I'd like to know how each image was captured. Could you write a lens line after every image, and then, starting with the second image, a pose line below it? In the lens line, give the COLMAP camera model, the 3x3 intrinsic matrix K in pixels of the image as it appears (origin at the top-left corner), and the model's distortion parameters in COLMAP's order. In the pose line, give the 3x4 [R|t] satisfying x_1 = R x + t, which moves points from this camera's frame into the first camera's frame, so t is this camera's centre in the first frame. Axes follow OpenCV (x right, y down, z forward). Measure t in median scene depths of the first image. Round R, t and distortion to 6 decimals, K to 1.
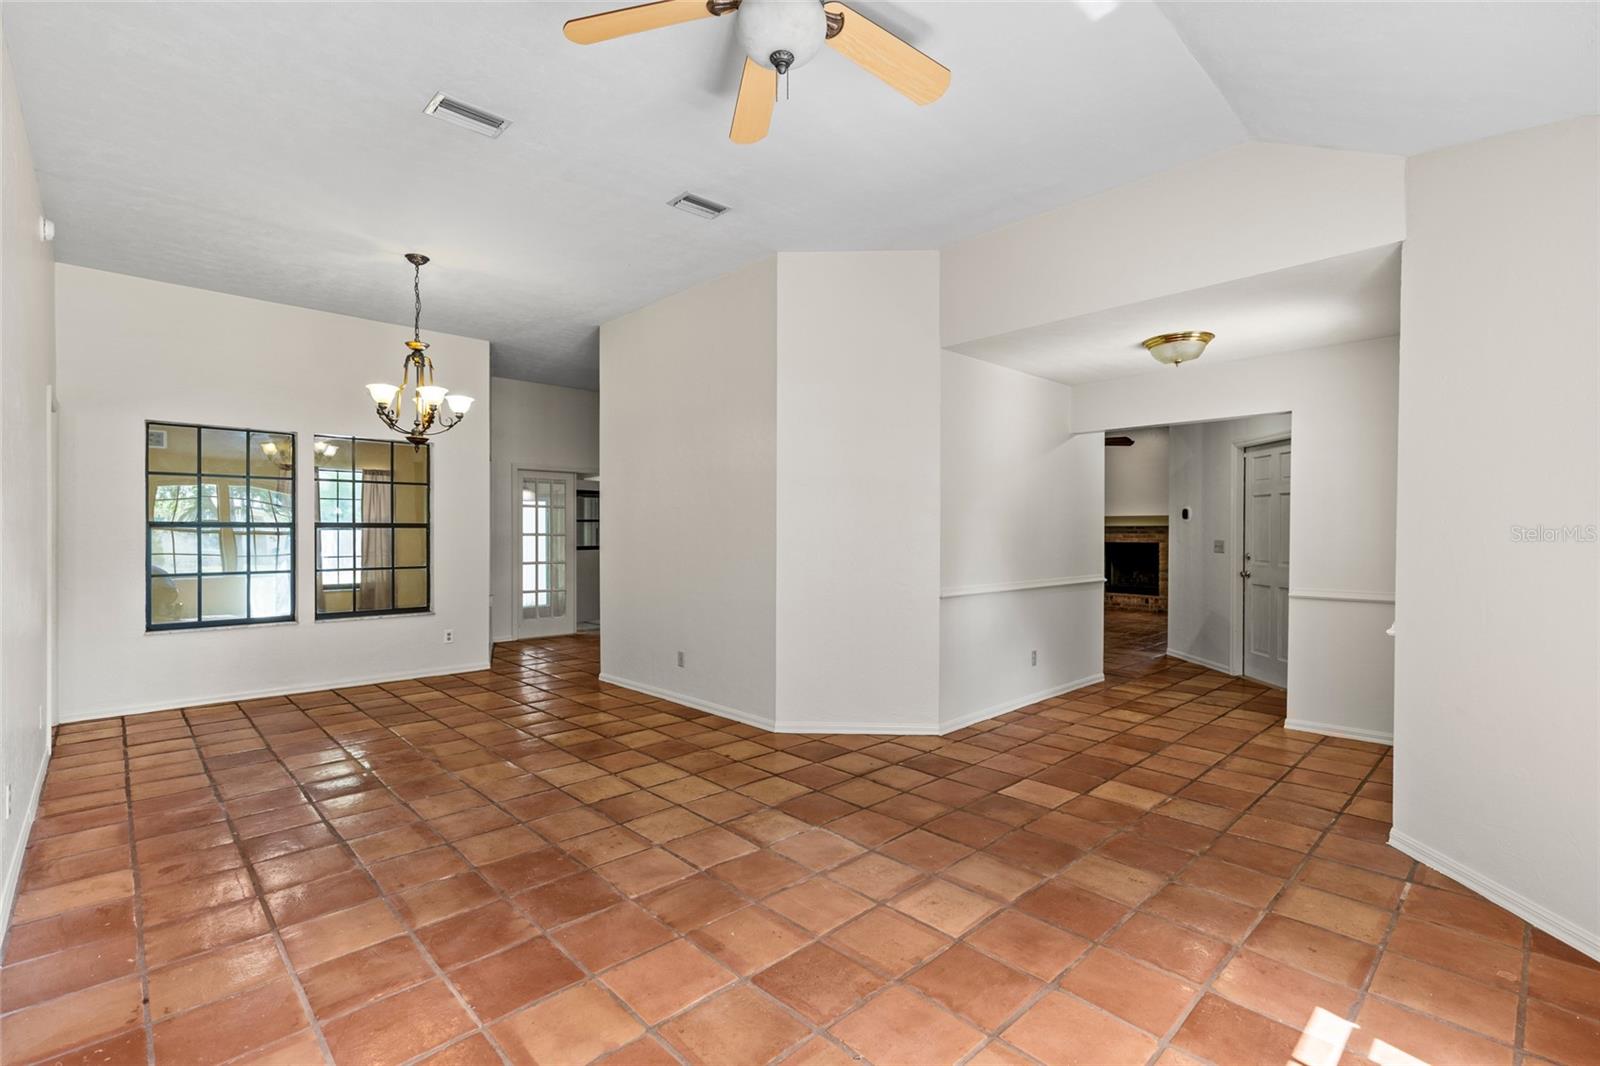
lens RADIAL K [[718.5, 0, 800.0], [0, 718.5, 533.0], [0, 0, 1]] dist [0.005188, -0.001312]
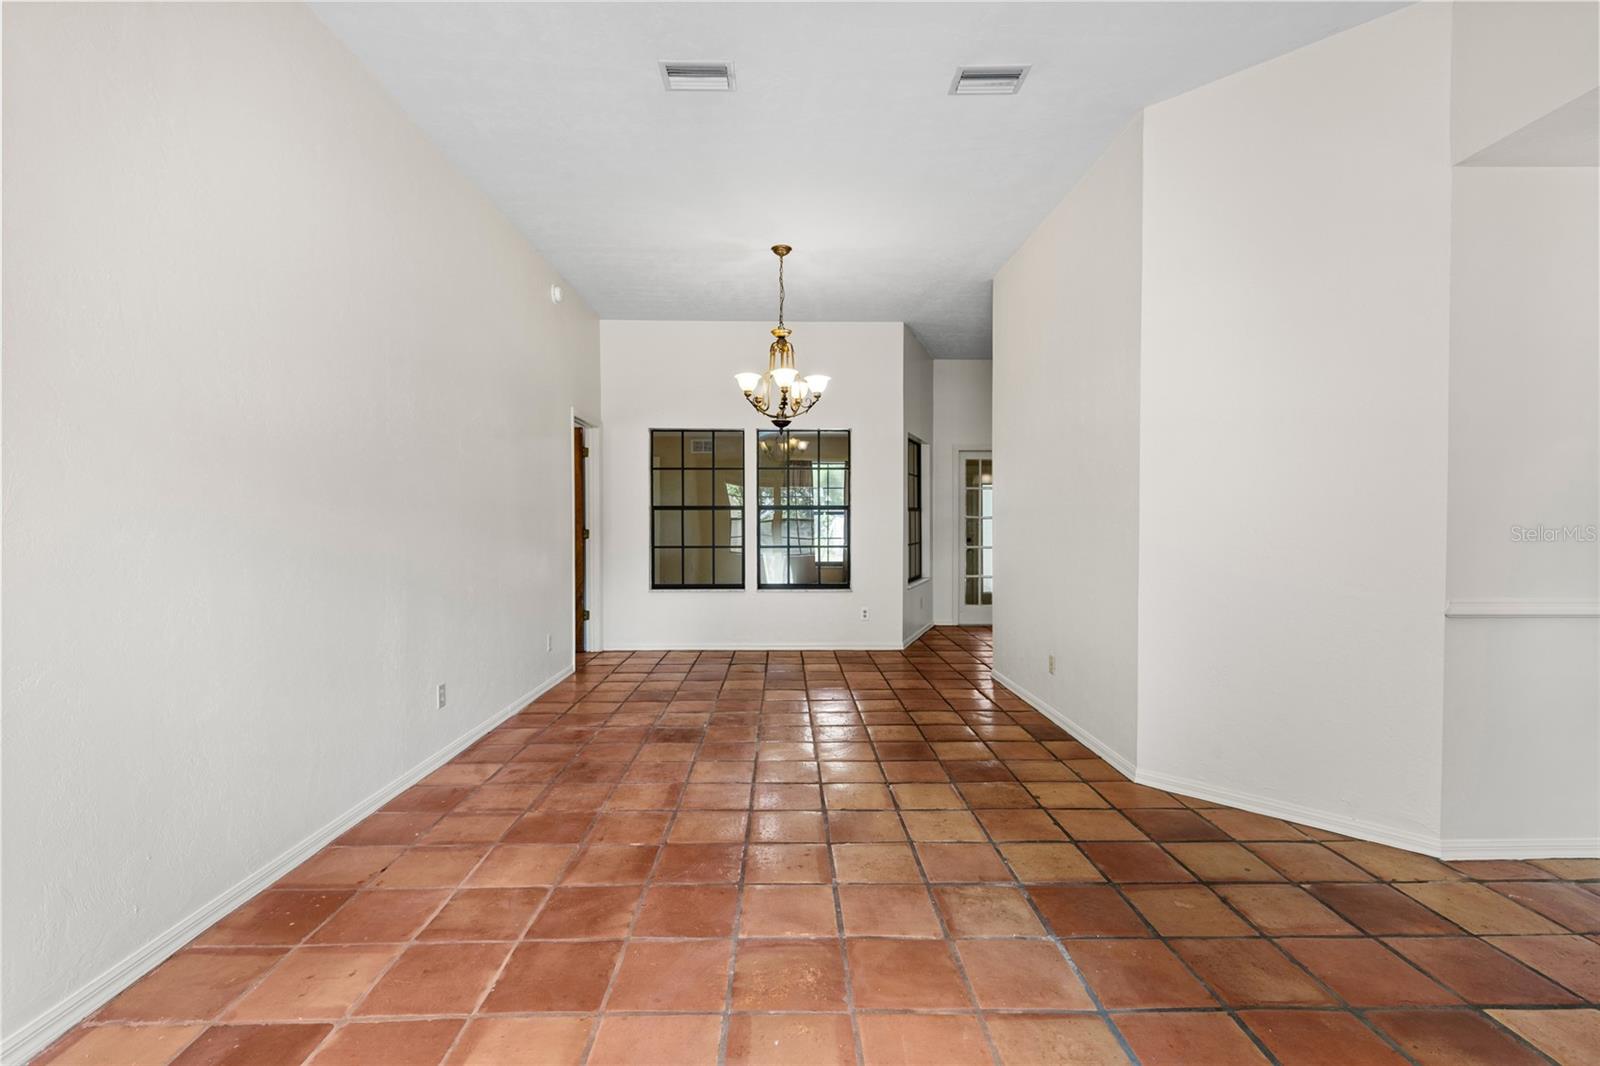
lens RADIAL K [[718.5, 0, 800.0], [0, 718.5, 533.0], [0, 0, 1]] dist [0.005188, -0.001312]
pose [[0.735012, 0.009277, -0.677991, 0.223685], [0.000216, 0.999903, 0.013917, 0.019401], [0.678054, -0.010376, 0.734939, 0.268088]]
